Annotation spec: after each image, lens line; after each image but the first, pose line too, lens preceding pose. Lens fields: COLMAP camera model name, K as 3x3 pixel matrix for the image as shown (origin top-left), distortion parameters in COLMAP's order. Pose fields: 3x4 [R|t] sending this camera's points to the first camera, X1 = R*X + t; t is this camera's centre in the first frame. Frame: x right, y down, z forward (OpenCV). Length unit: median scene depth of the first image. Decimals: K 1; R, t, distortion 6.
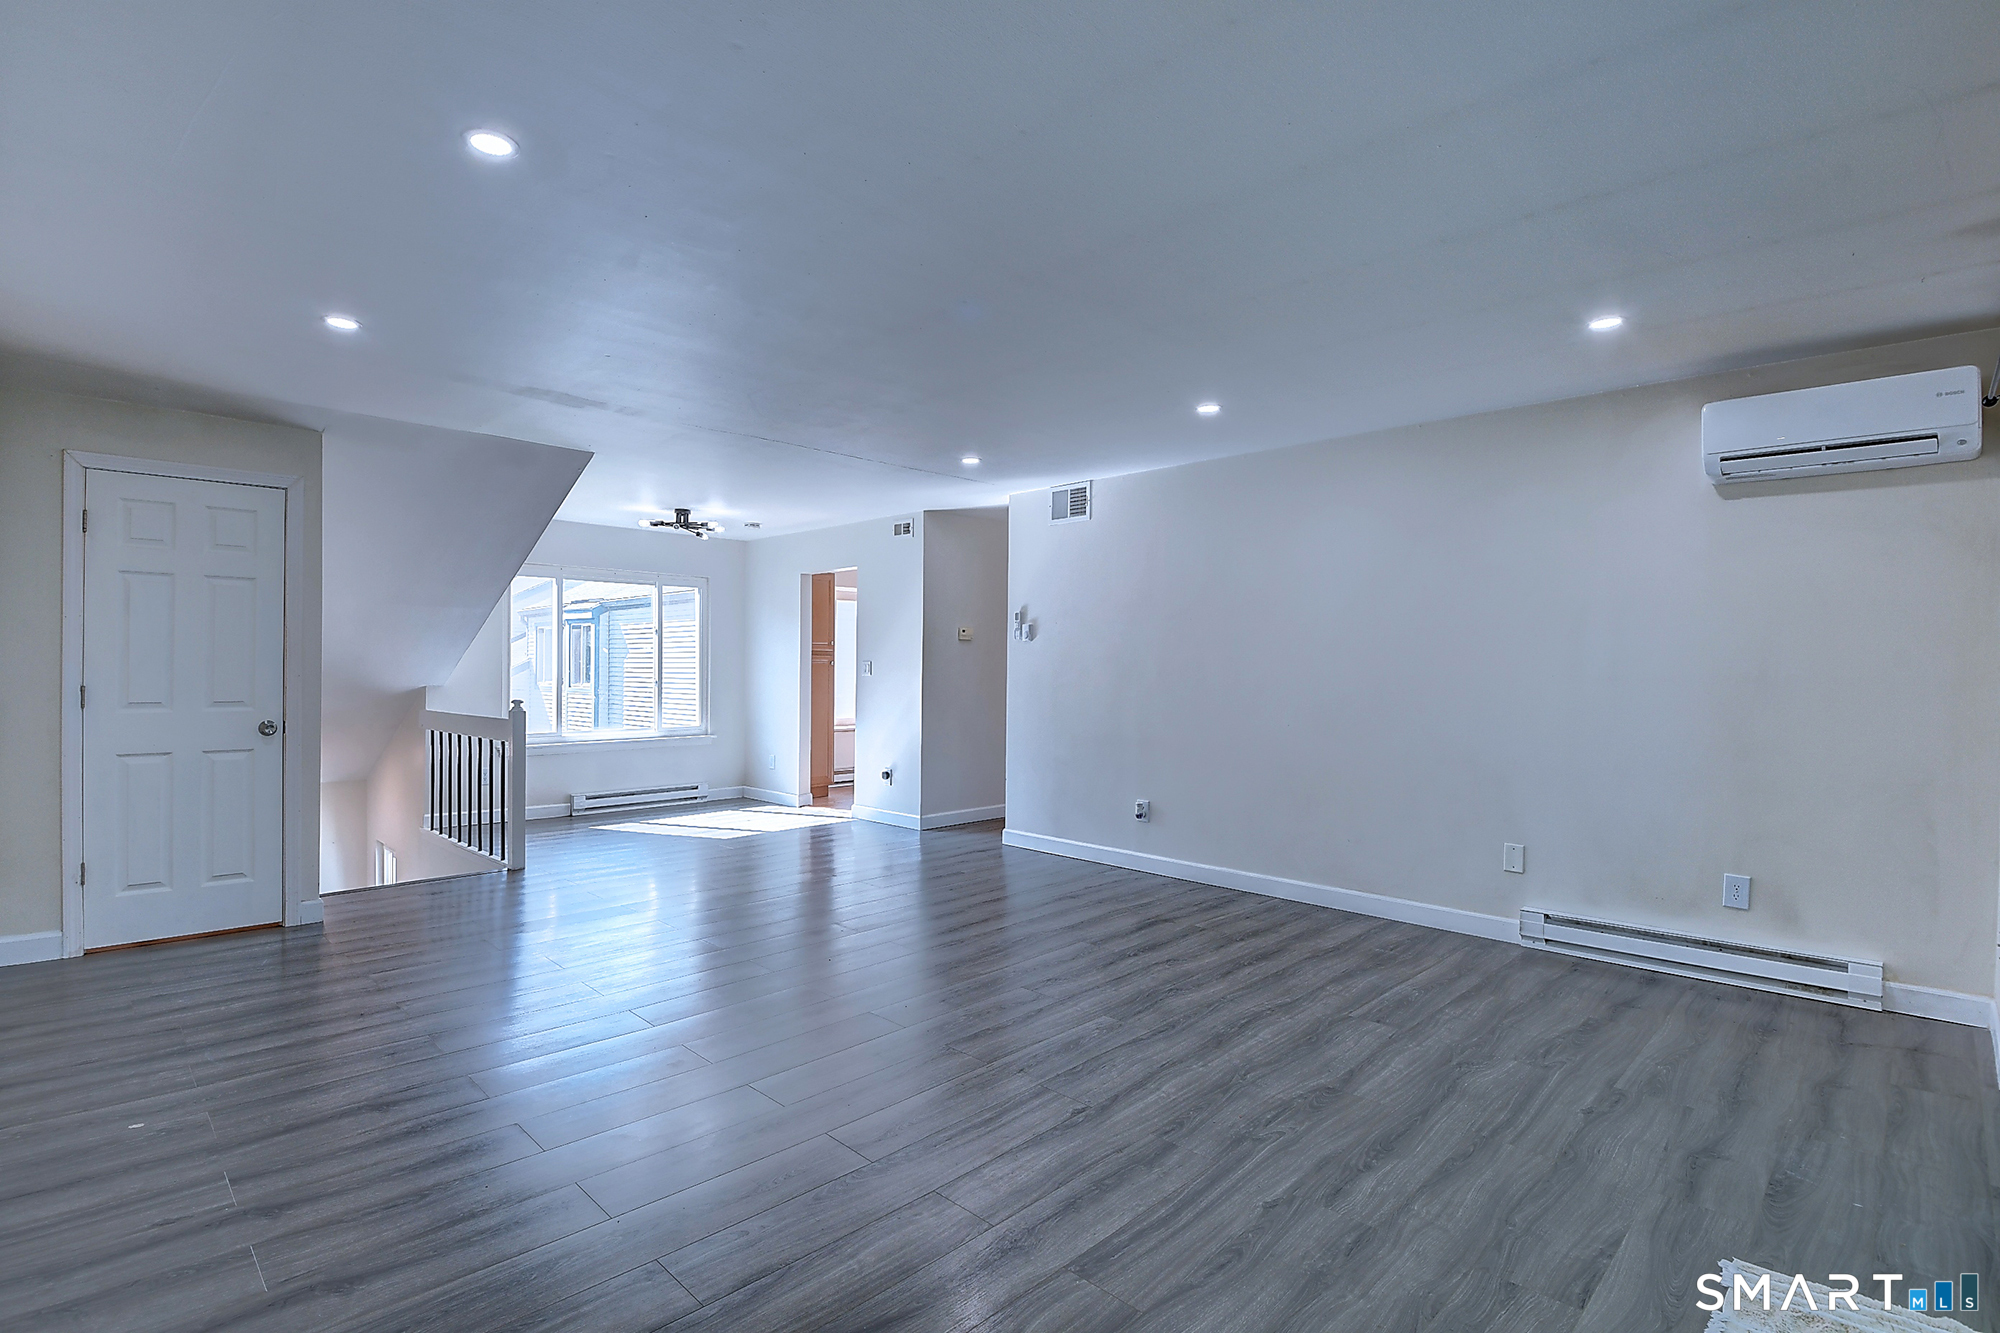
lens RADIAL K [[955.4, 0, 971.1], [0, 955.4, 666.3], [0, 0, 1]] dist [0.015267, -0.026899]
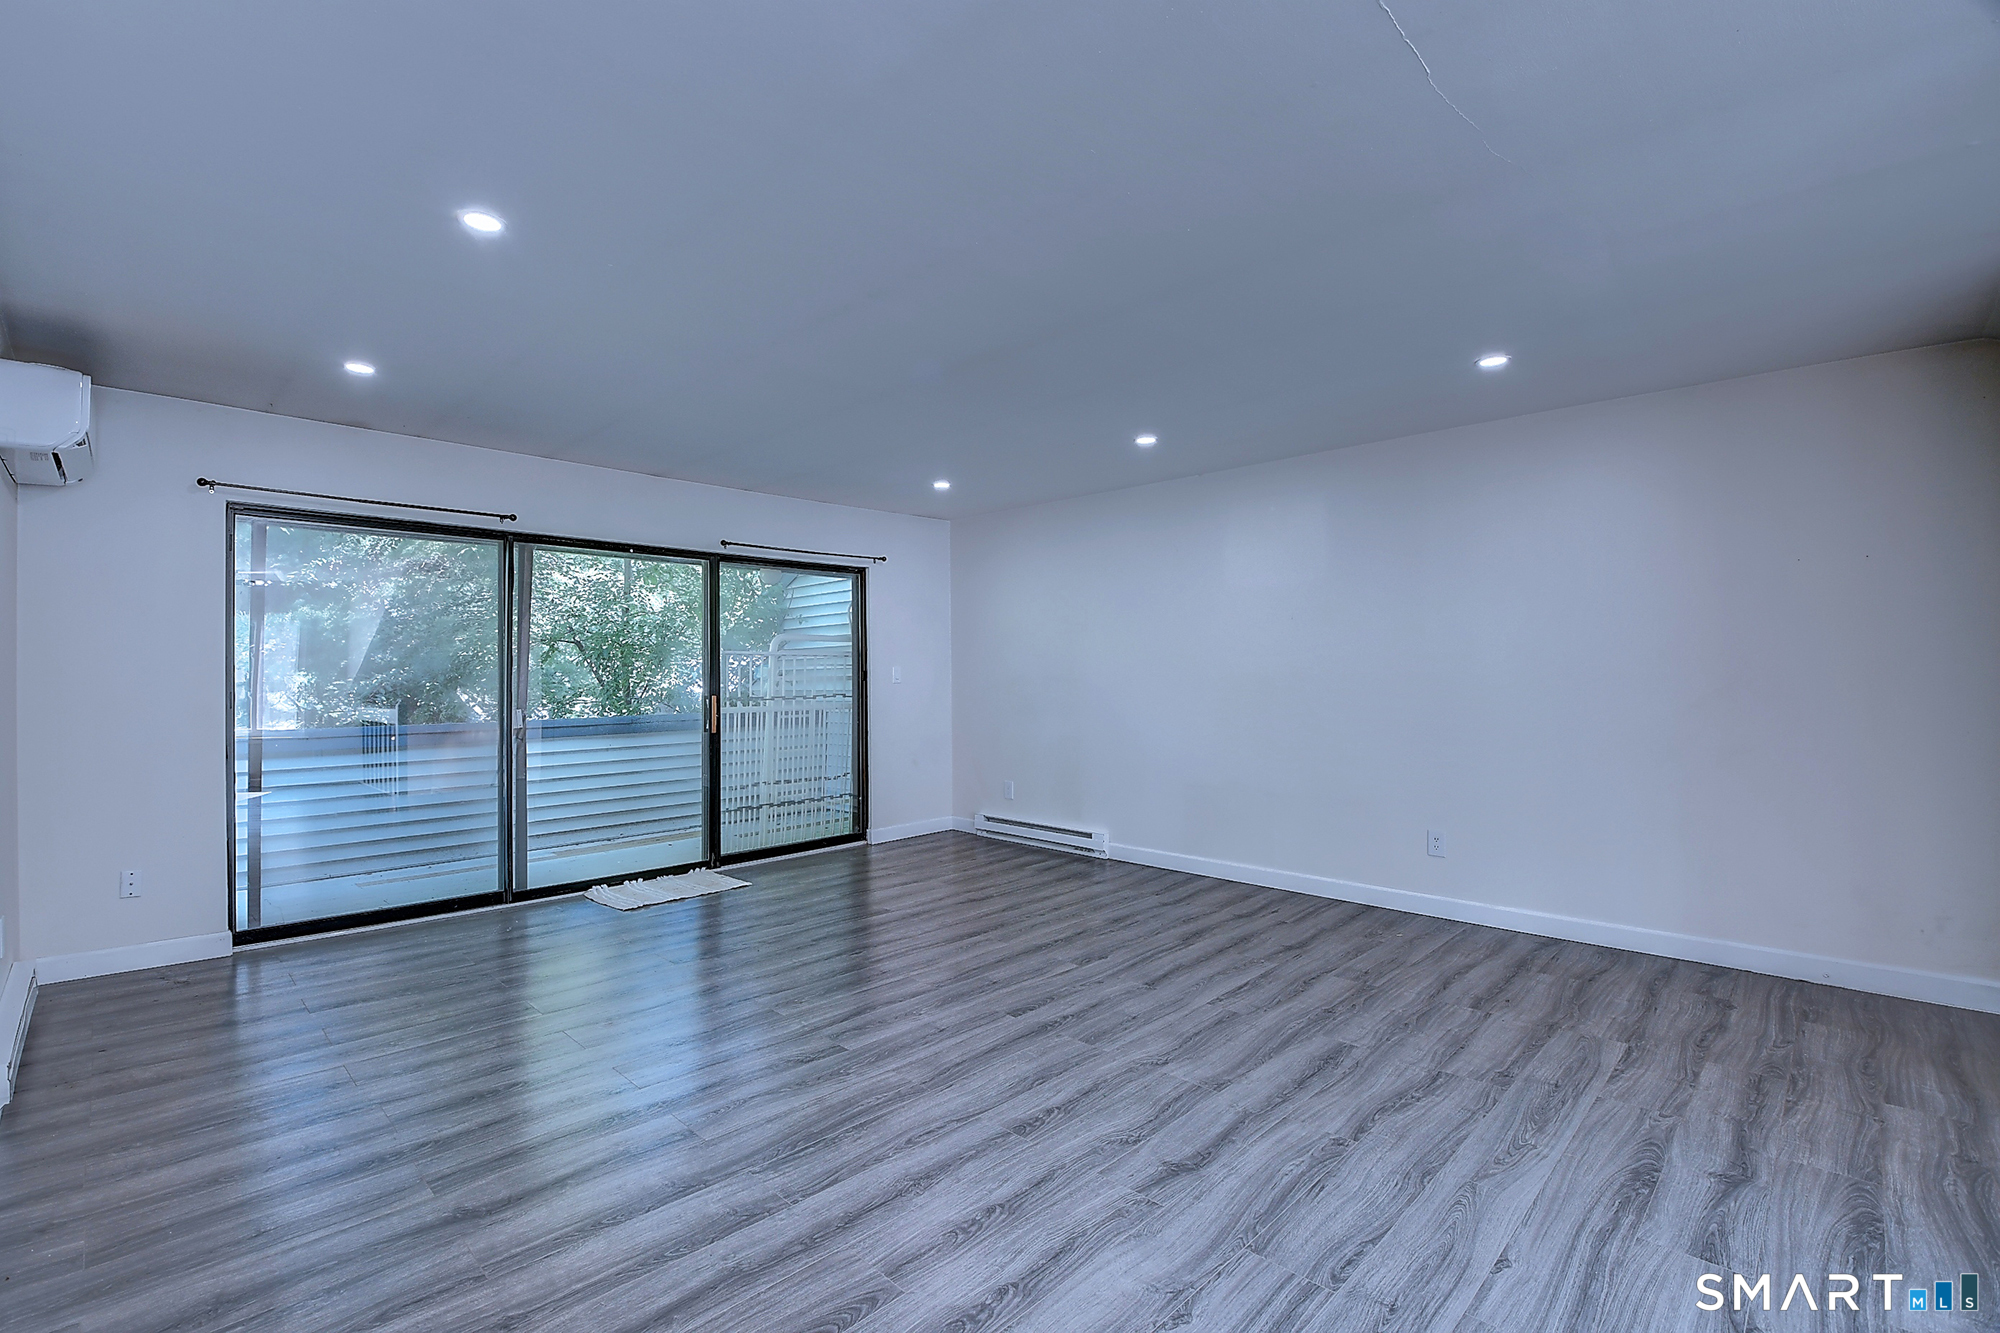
lens RADIAL K [[869.9, 0, 980.1], [0, 869.9, 668.8], [0, 0, 1]] dist [0.002231, -0.017644]
pose [[-0.999929, -0.003621, -0.011334, -0.050995], [-0.003605, 0.999992, -0.001457, -0.003507], [0.011339, -0.001416, -0.999935, 1.681872]]
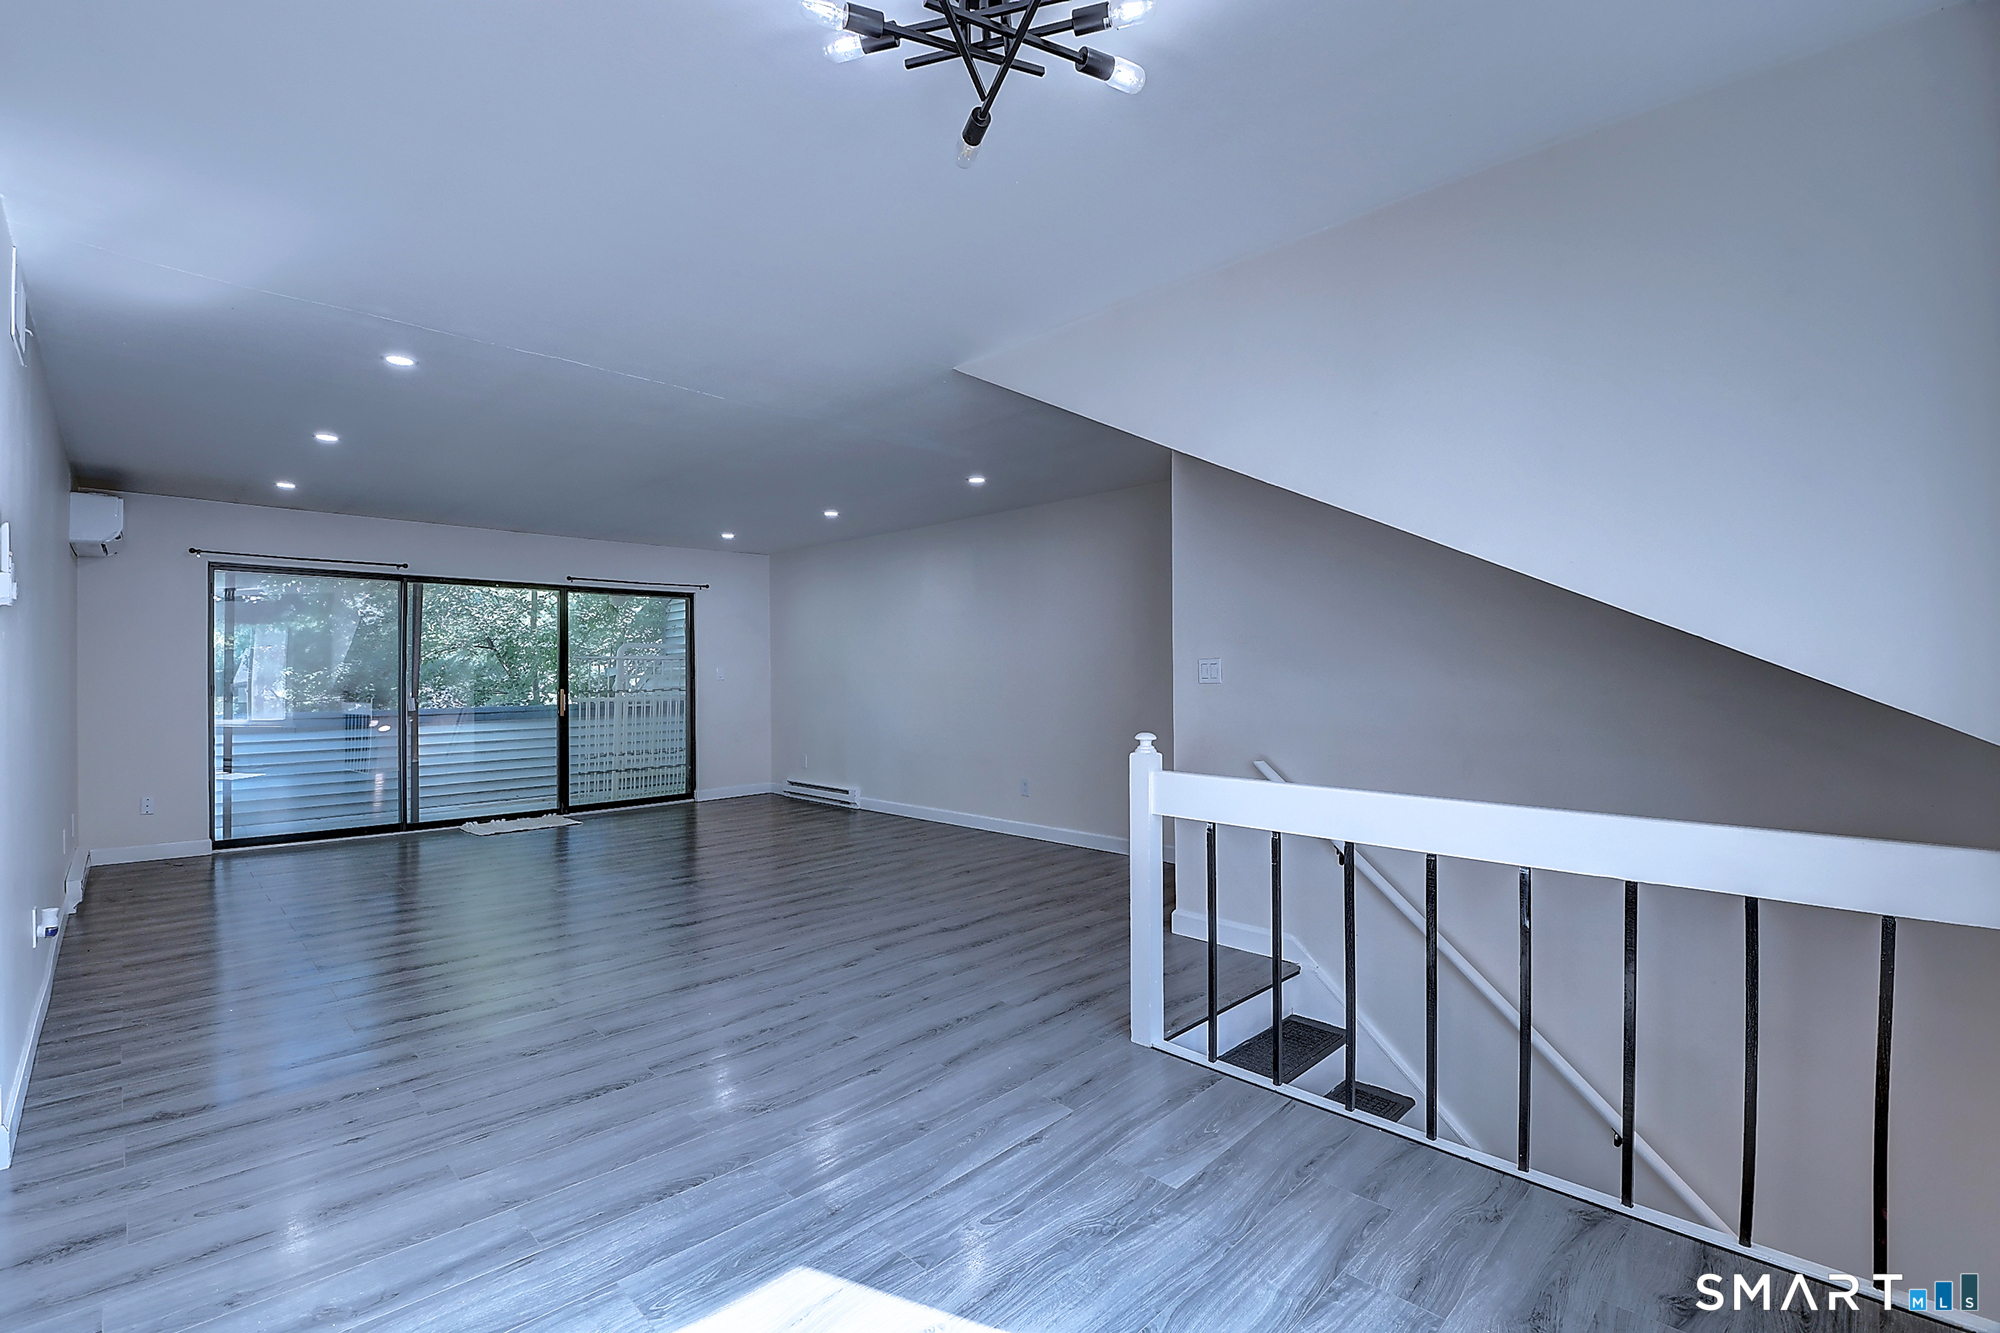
lens RADIAL K [[864.5, 0, 1000.0], [0, 864.5, 666.5], [0, 0, 1]] dist [-0.018297, -0.010901]
pose [[-0.999632, -0.002779, -0.026969, -0.557695], [-0.002685, 0.999990, -0.003533, -0.006436], [0.026979, -0.003460, -0.999630, 2.211768]]
